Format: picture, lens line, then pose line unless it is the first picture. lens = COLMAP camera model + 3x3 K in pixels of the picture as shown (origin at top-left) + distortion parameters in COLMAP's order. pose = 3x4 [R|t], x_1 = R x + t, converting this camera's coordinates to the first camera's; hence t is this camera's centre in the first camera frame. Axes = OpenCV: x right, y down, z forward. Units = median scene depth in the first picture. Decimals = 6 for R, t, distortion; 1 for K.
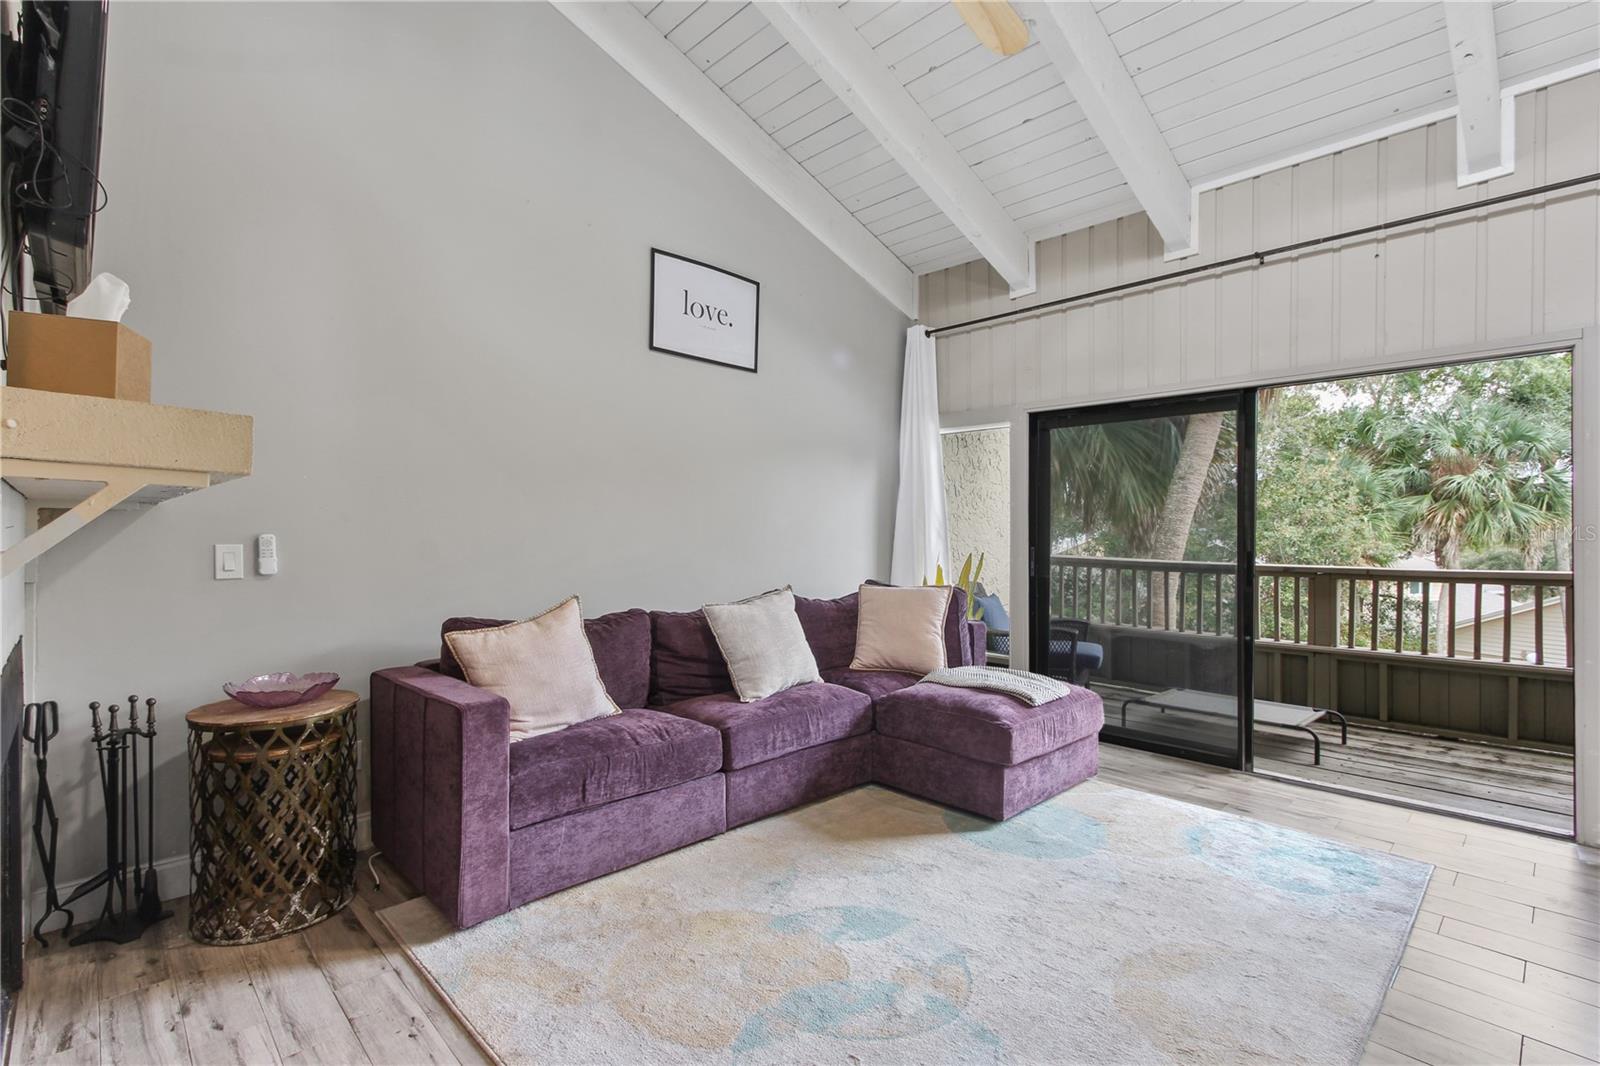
lens RADIAL K [[744.9, 0, 800.0], [0, 744.9, 533.0], [0, 0, 1]] dist [0.003334, 0.000324]
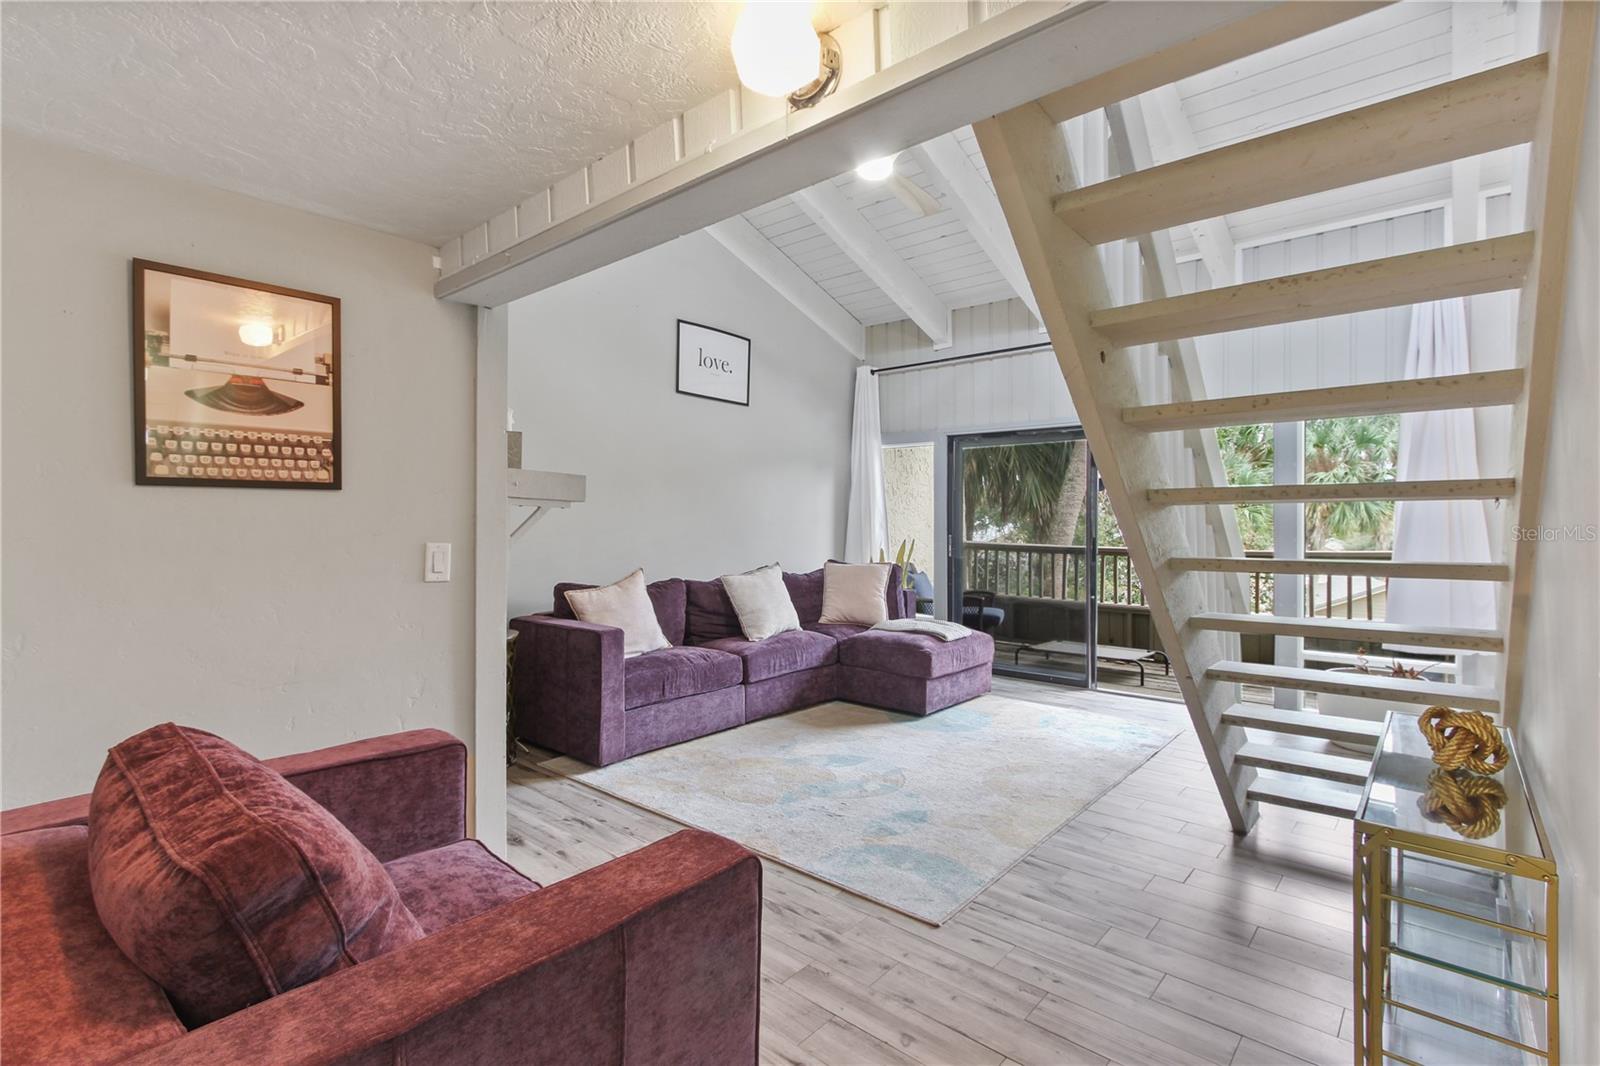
lens RADIAL K [[753.3, 0, 795.1], [0, 753.3, 525.7], [0, 0, 1]] dist [0.000189, 0.000769]
pose [[0.996771, -0.001295, 0.080286, -0.105081], [0.000921, 0.999989, 0.004703, -0.005885], [-0.080291, -0.004614, 0.996761, -0.460086]]
